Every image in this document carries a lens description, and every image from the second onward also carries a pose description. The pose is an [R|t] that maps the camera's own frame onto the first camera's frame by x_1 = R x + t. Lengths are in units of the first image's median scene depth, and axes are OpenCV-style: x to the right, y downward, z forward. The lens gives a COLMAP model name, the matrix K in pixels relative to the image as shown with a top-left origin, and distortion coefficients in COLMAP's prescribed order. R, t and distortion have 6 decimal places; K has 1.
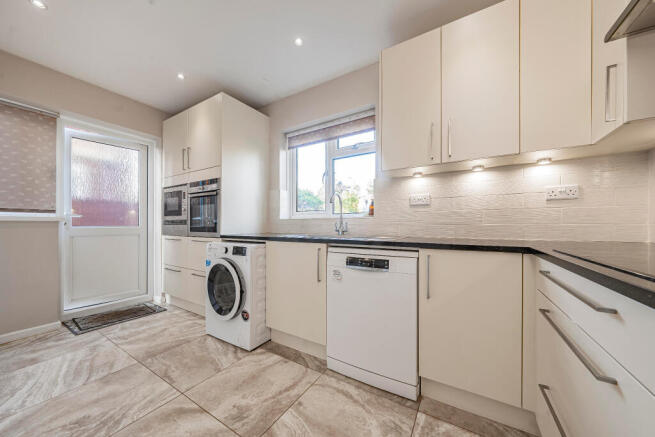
lens RADIAL K [[232.9, 0, 326.2], [0, 232.9, 222.0], [0, 0, 1]] dist [0.001480, 0.000068]
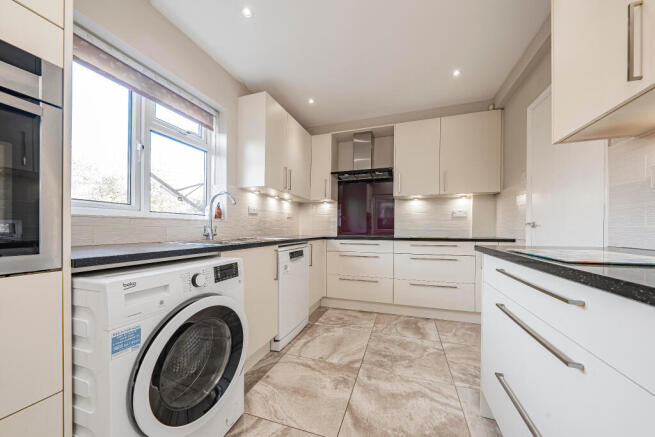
lens RADIAL K [[232.9, 0, 326.7], [0, 232.9, 230.6], [0, 0, 1]] dist [0.001480, 0.000068]
pose [[-0.229987, -0.005967, 0.973175, -1.211748], [-0.015071, 0.999883, 0.002569, 0.017855], [-0.973077, -0.014076, -0.230050, 1.076658]]
